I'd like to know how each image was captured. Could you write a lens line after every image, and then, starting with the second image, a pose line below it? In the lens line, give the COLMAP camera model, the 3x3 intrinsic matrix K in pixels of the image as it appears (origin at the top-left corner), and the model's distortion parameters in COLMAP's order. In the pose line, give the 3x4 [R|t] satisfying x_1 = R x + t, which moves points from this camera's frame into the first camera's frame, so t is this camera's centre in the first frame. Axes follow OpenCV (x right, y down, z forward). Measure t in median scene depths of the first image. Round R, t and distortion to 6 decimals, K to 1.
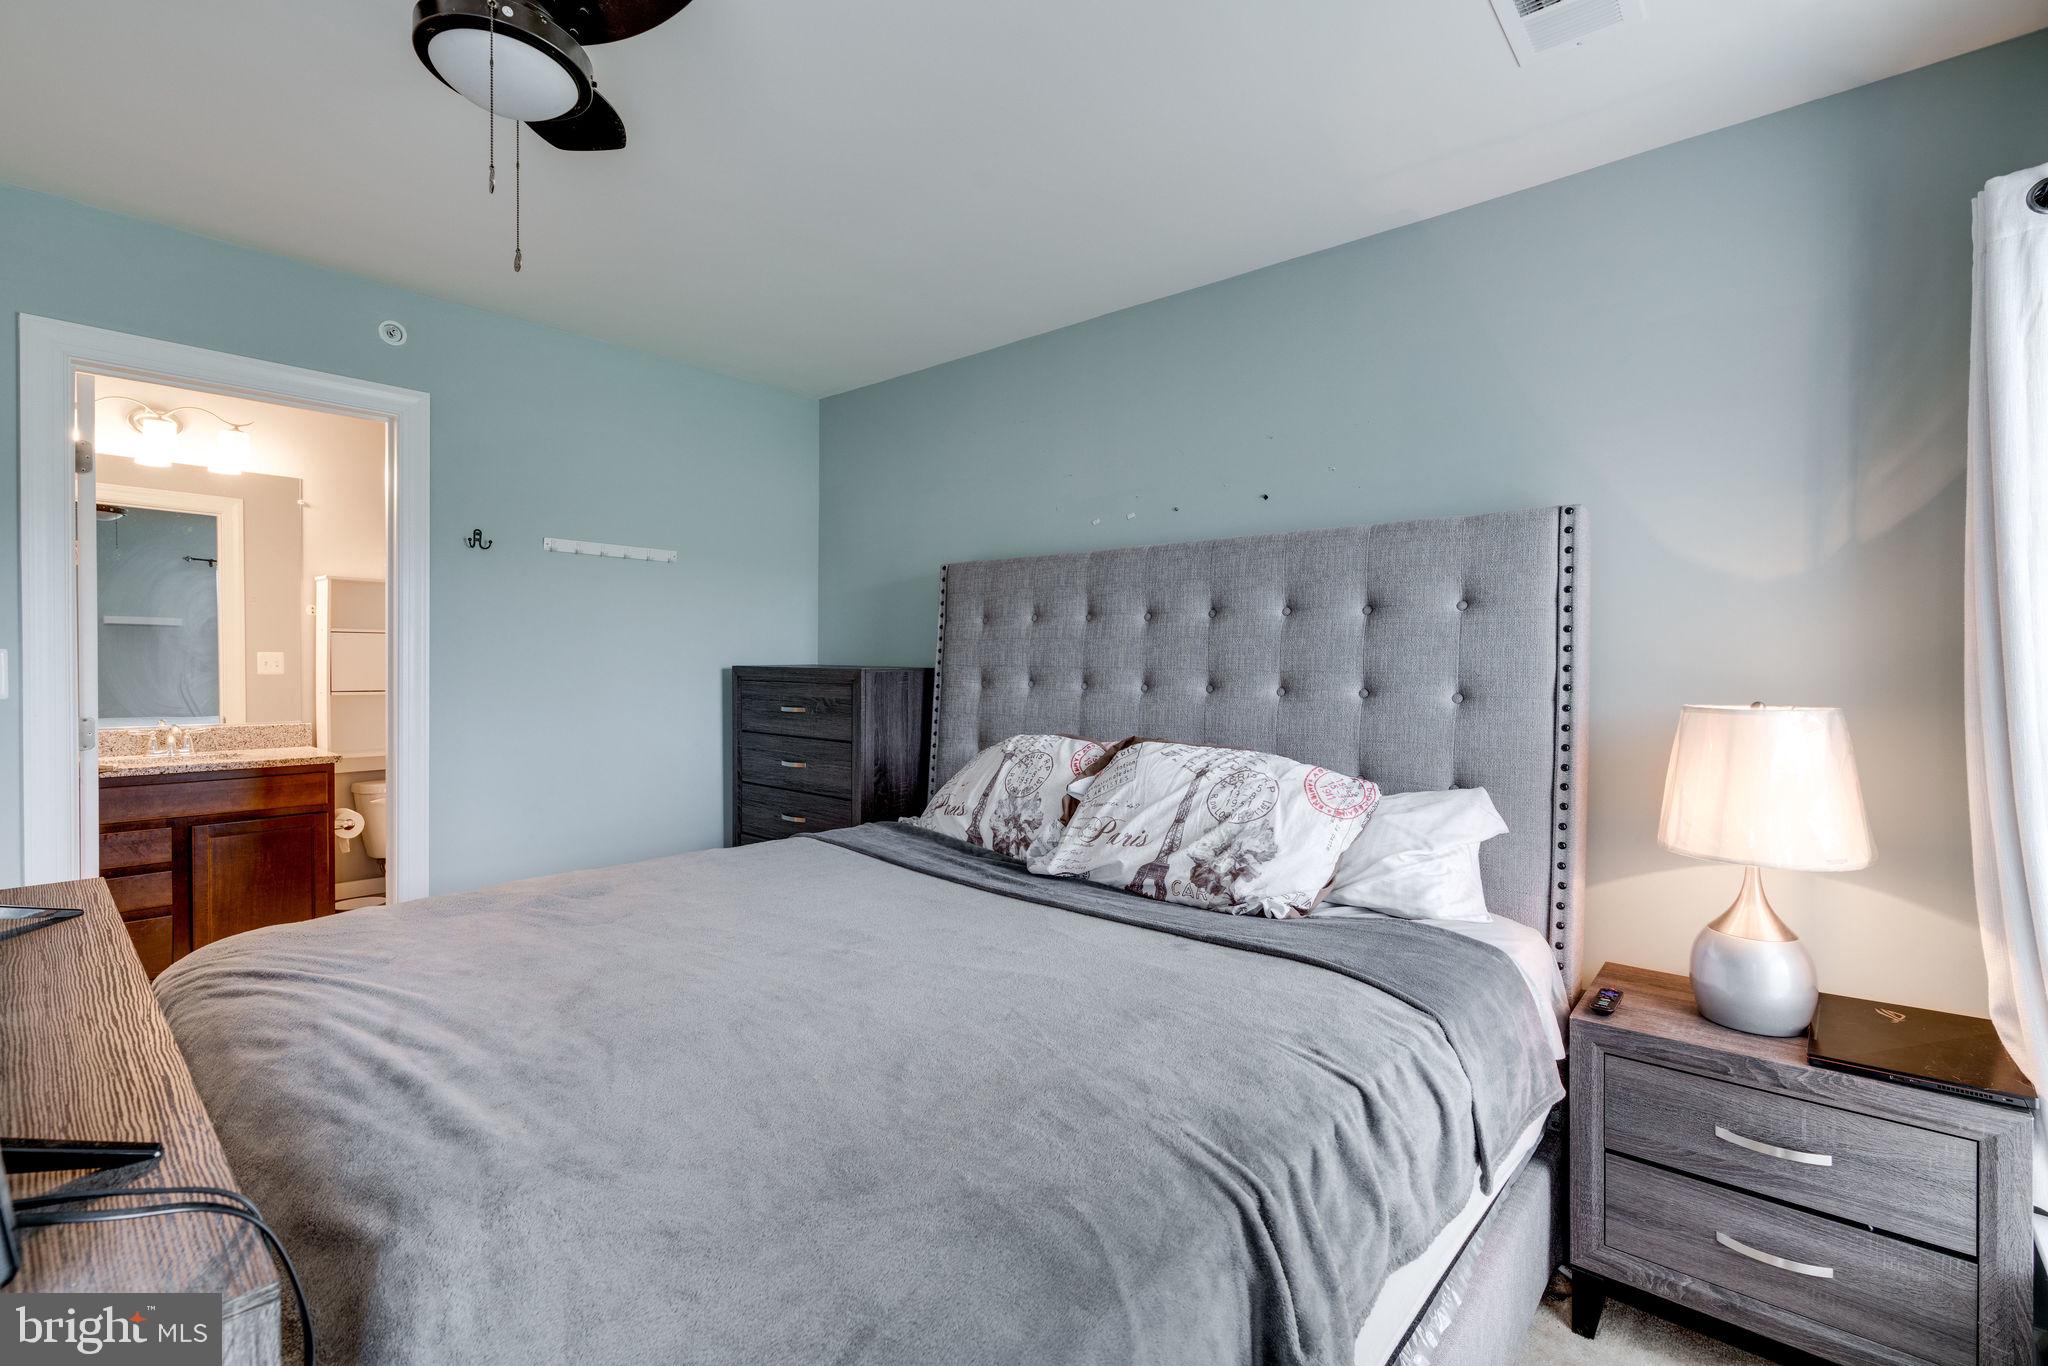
lens RADIAL K [[917.2, 0, 1023.4], [0, 917.2, 666.5], [0, 0, 1]] dist [-0.007467, 0.003834]
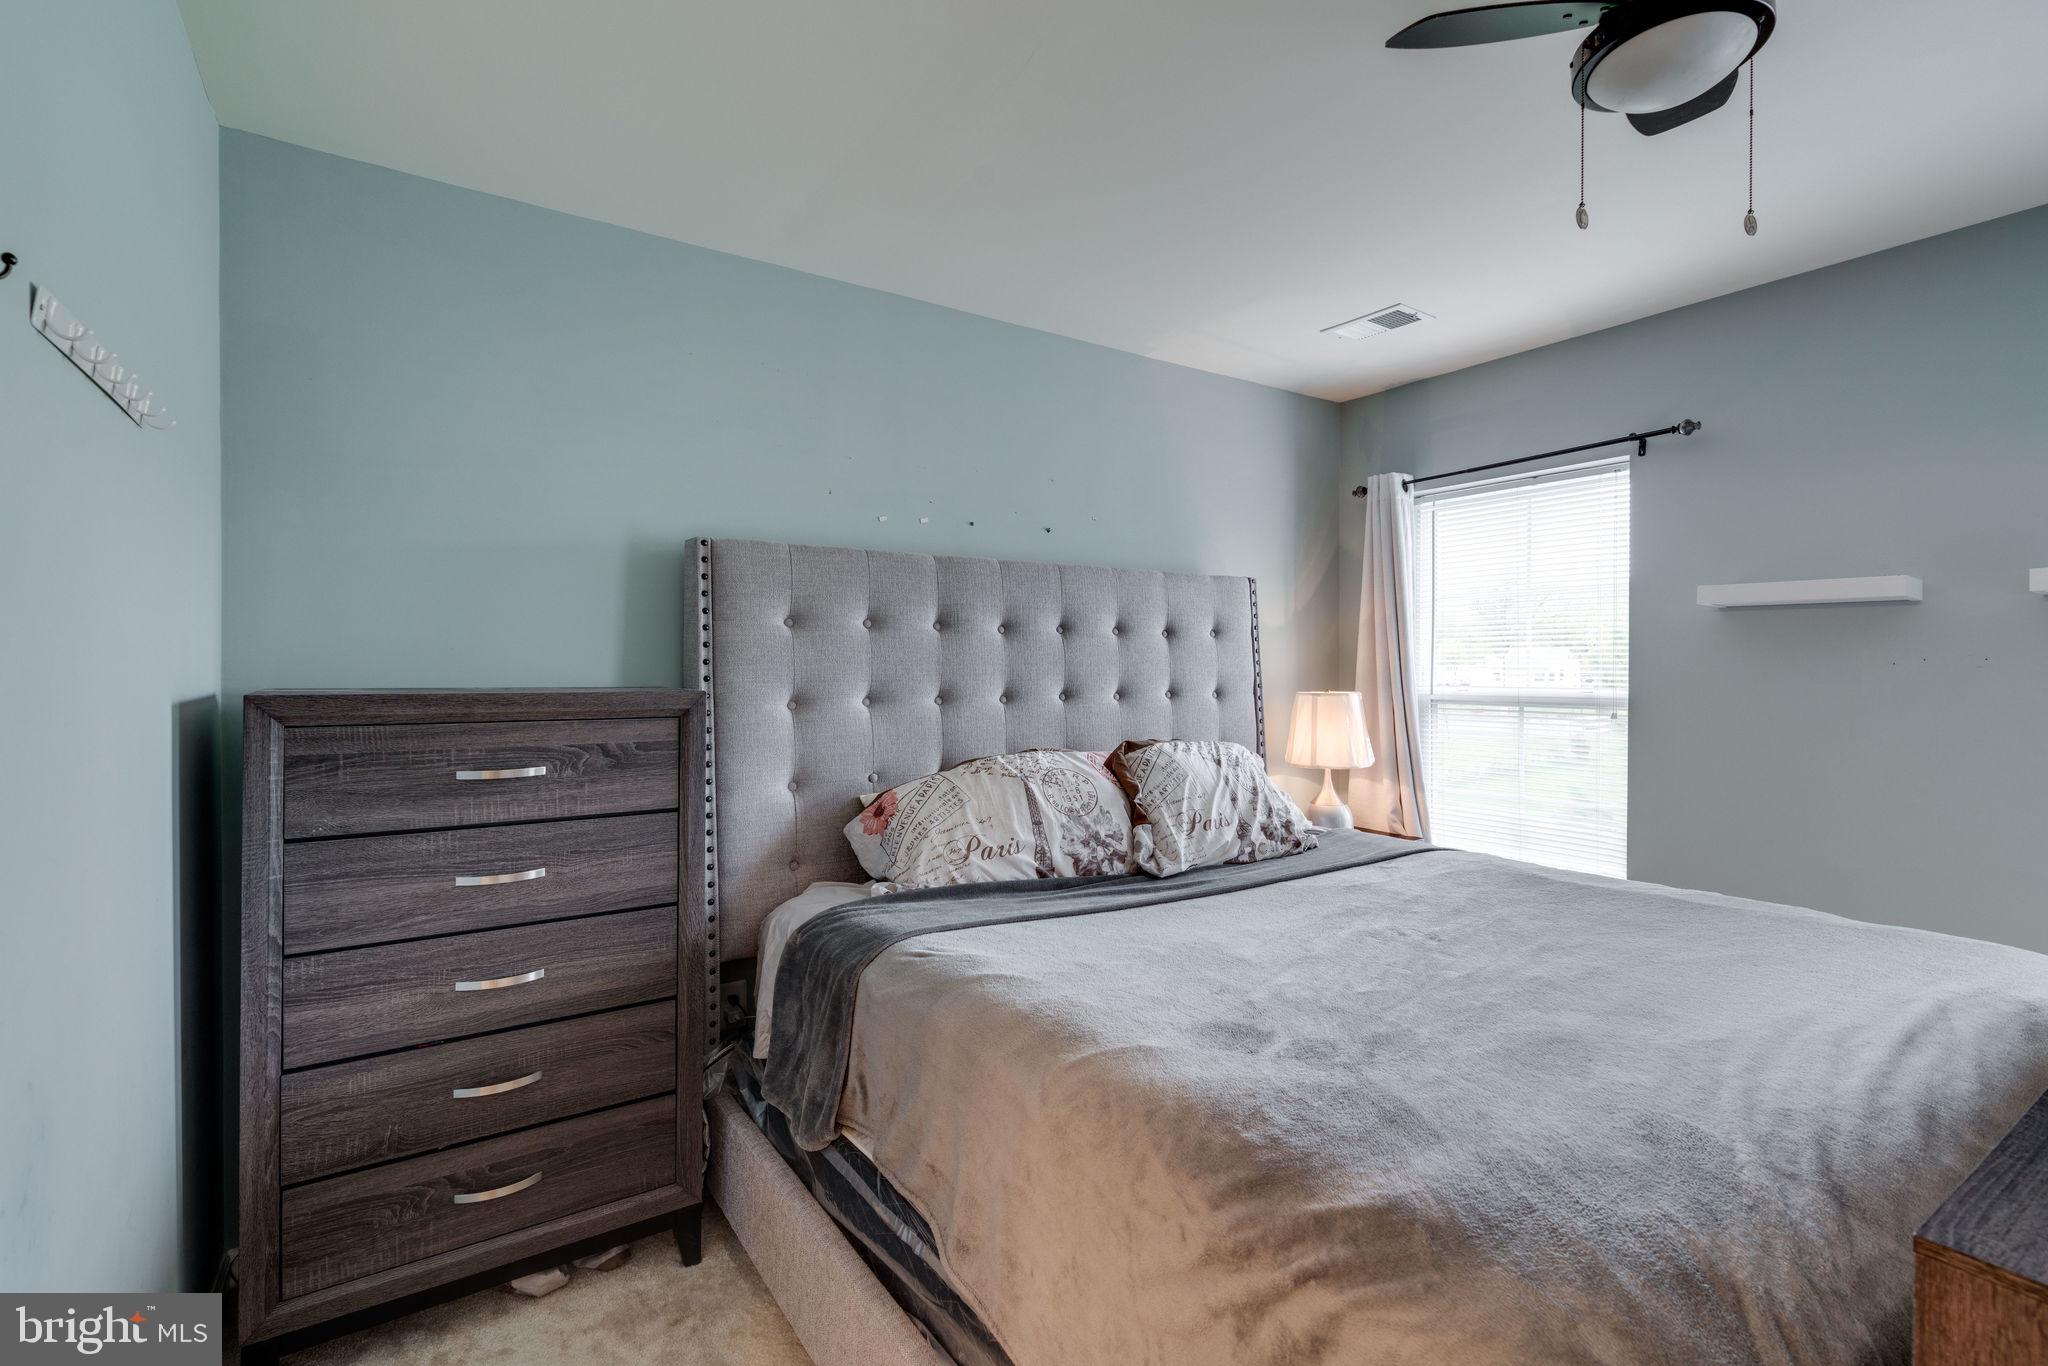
lens RADIAL K [[917.2, 0, 1037.2], [0, 917.2, 671.1], [0, 0, 1]] dist [-0.007467, 0.003834]
pose [[0.256605, -0.007908, 0.966484, -0.895128], [0.011218, 0.999924, 0.005203, -0.014428], [-0.966451, 0.009507, 0.256674, 0.750908]]
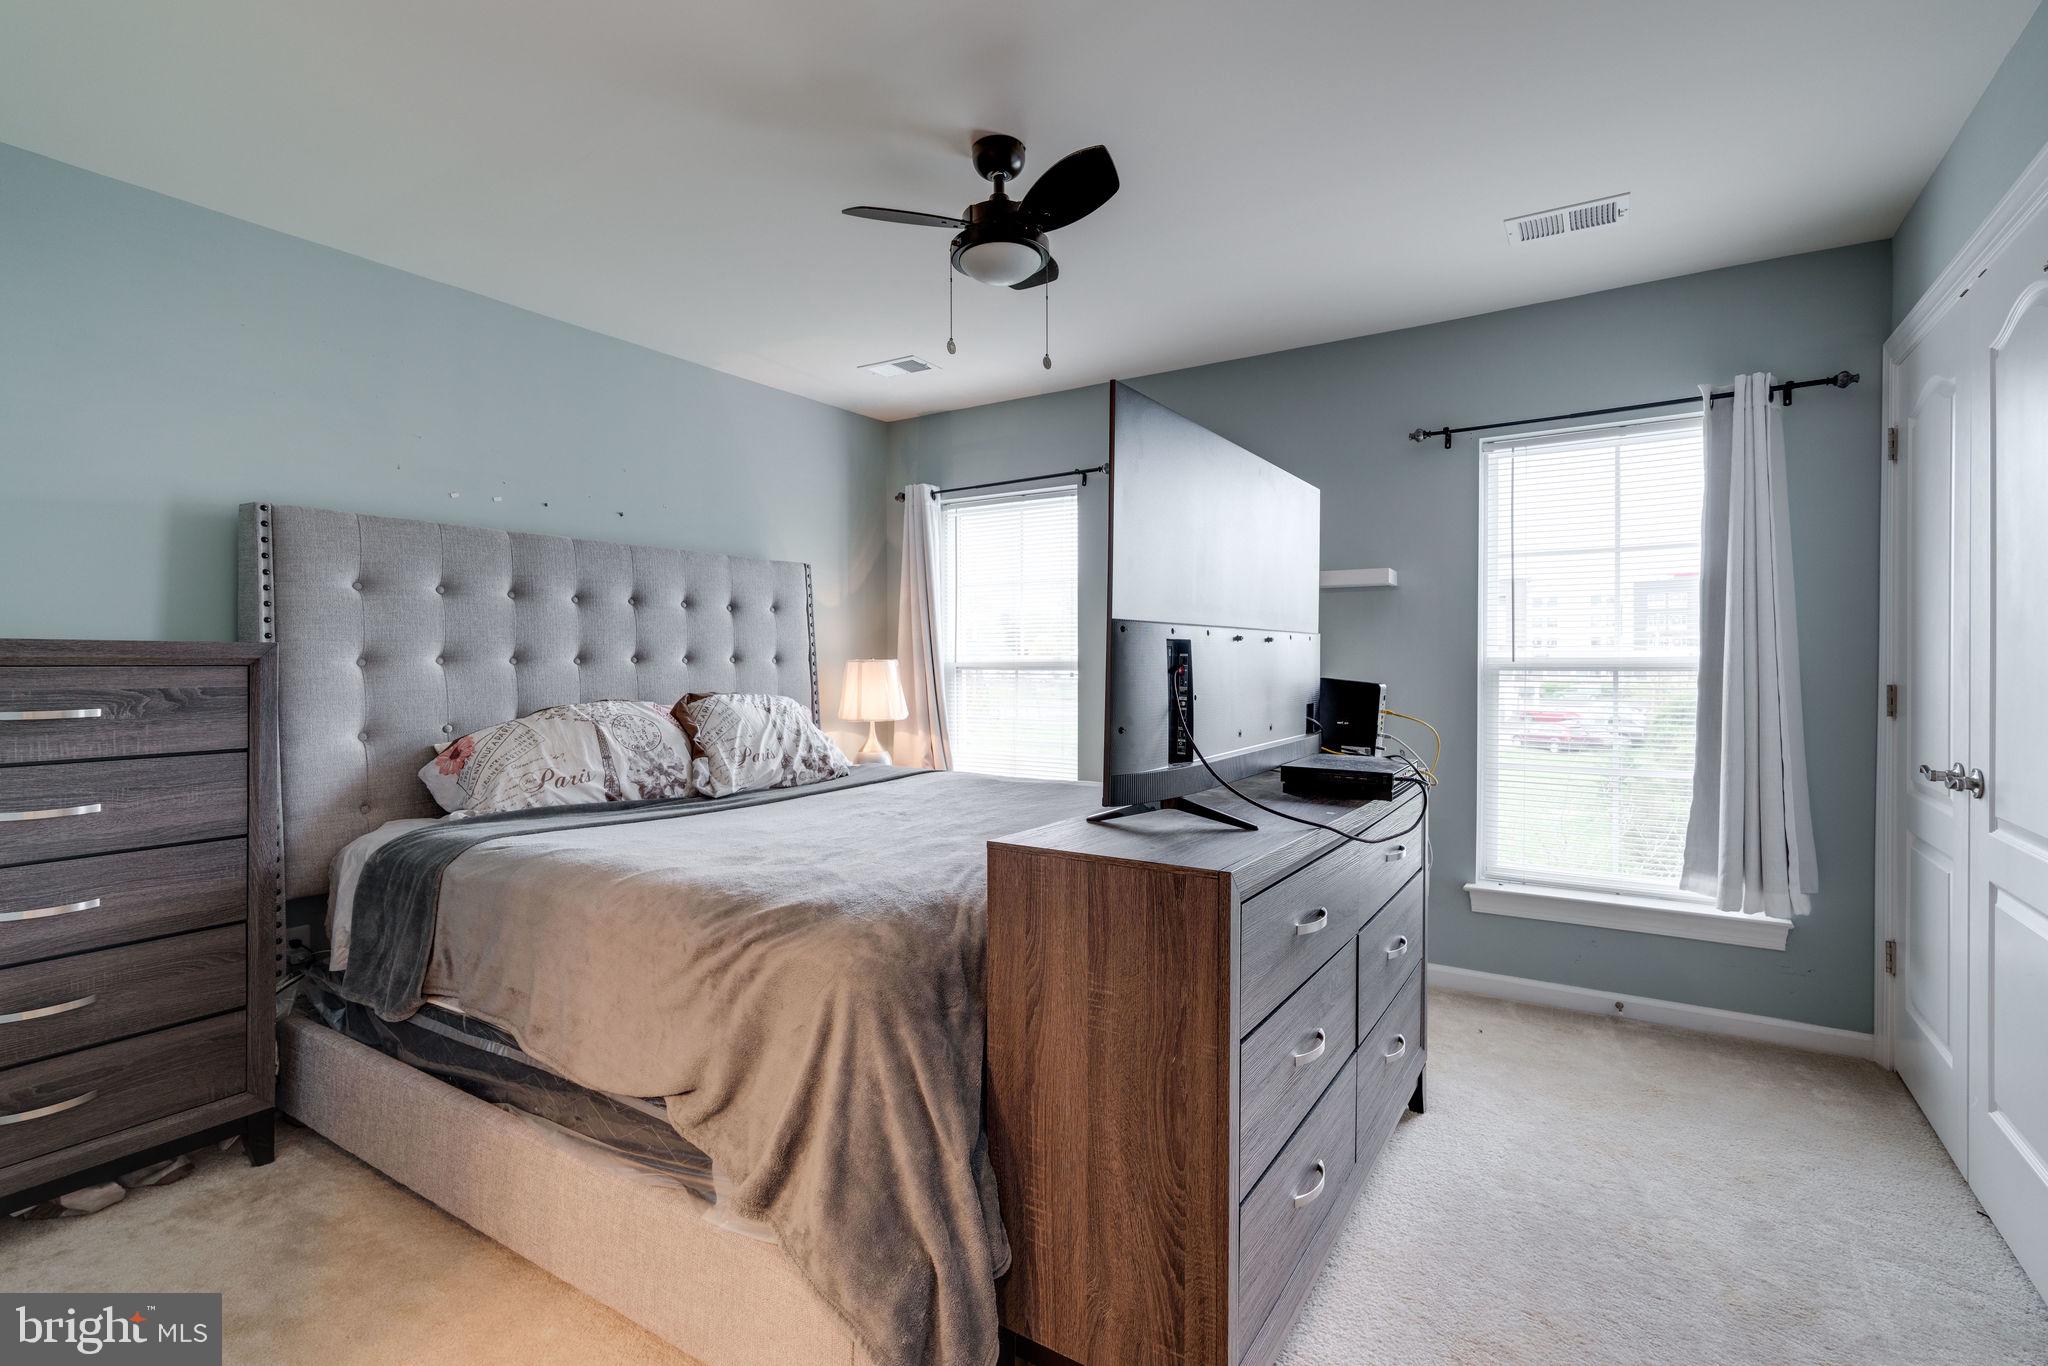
lens RADIAL K [[917.2, 0, 1011.5], [0, 917.2, 670.4], [0, 0, 1]] dist [-0.007467, 0.003834]
pose [[-0.133807, -0.016497, 0.990870, -1.160721], [0.010710, 0.999779, 0.018091, 0.021203], [-0.990950, 0.013033, -0.133601, 0.652948]]
